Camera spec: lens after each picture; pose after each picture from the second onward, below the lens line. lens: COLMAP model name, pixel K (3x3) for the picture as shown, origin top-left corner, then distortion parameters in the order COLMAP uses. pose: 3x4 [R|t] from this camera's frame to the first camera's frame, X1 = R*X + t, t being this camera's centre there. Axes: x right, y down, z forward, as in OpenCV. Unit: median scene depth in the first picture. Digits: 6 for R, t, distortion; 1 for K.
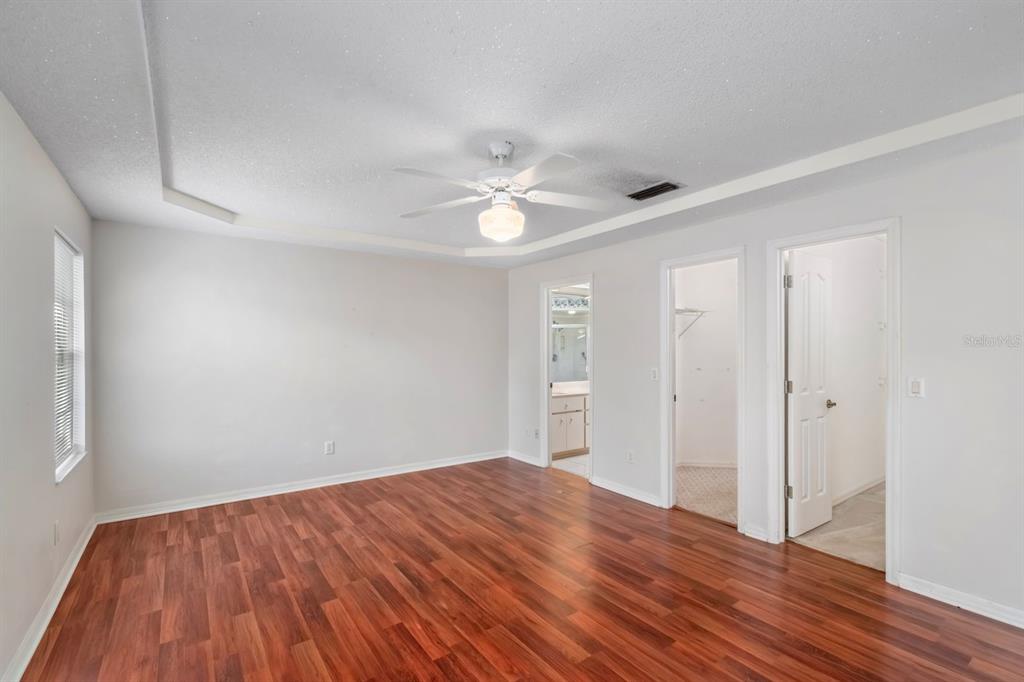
lens RADIAL K [[464.0, 0, 517.1], [0, 464.0, 352.6], [0, 0, 1]] dist [0.002189, 0.000815]
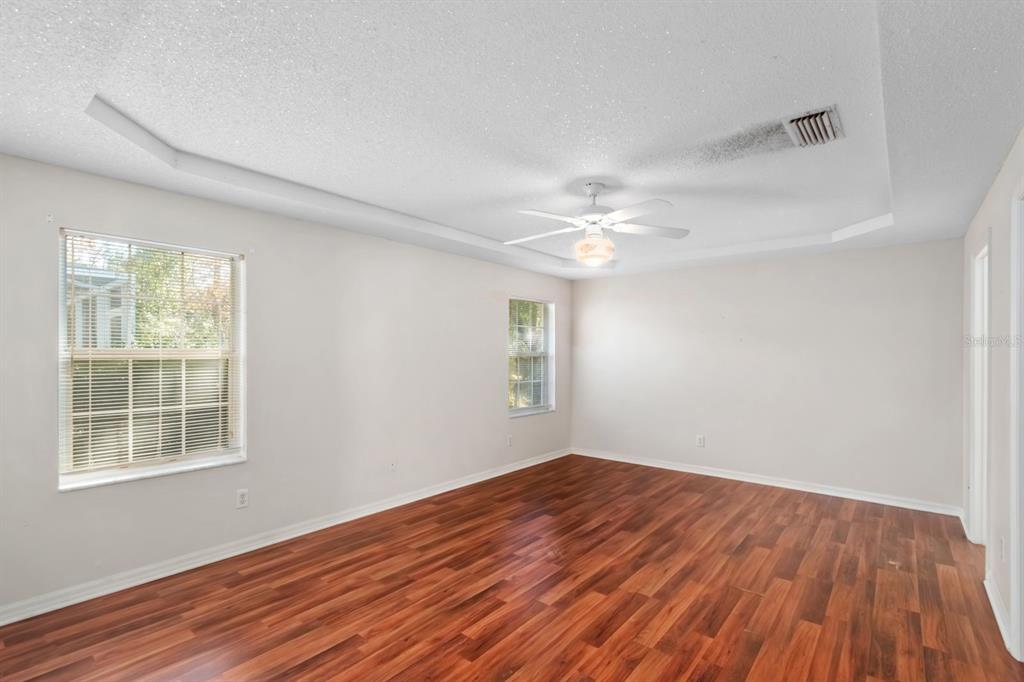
lens RADIAL K [[470.6, 0, 515.7], [0, 470.6, 340.3], [0, 0, 1]] dist [0.000873, 0.000290]
pose [[0.249157, -0.024484, -0.968154, 0.874094], [-0.012081, 0.999524, -0.028386, -0.005093], [0.968388, 0.018768, 0.248742, 0.383675]]
